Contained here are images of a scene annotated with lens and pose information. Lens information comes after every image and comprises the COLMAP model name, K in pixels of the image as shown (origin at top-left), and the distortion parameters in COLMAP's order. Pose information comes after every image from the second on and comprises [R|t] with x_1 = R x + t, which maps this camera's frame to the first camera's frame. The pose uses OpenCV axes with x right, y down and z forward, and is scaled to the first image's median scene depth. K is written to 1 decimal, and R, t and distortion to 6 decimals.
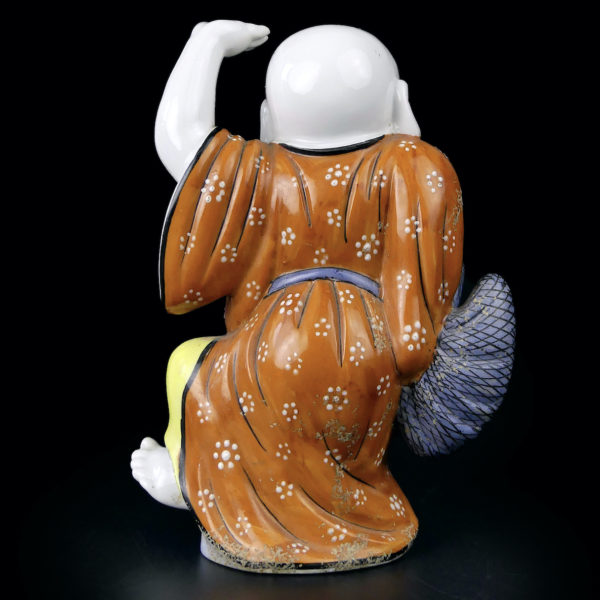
lens RADIAL K [[1672.8, 0, 300.0], [0, 1672.8, 299.9], [0, 0, 1]] dist [-0.004936, 0.000000]
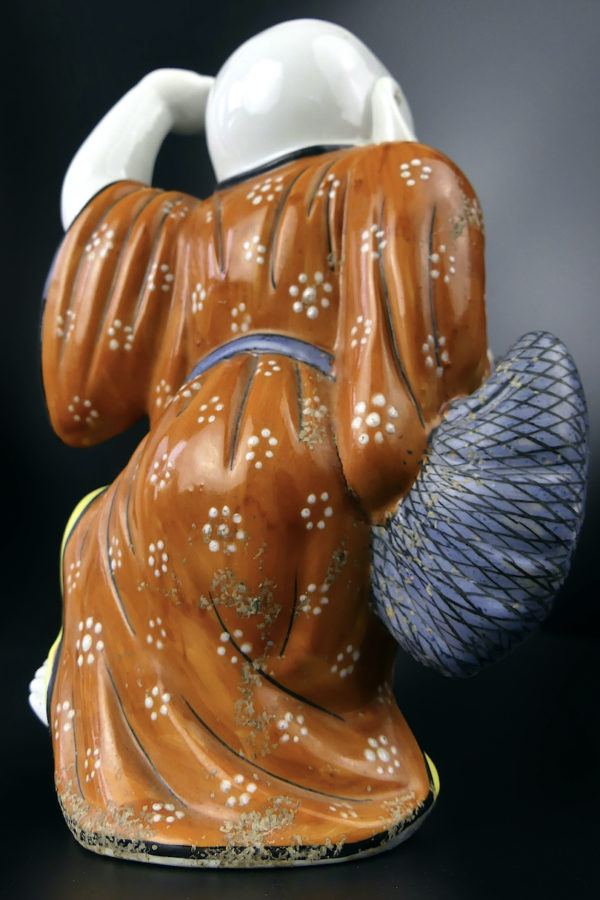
lens RADIAL K [[858.2, 0, 301.3], [0, 858.2, 481.5], [0, 0, 1]] dist [-0.019783, 0.000000]
pose [[0.925637, -0.054141, -0.374518, 0.149271], [-0.044400, 0.967336, -0.249577, 0.110934], [0.375798, 0.247647, 0.892999, 0.737897]]
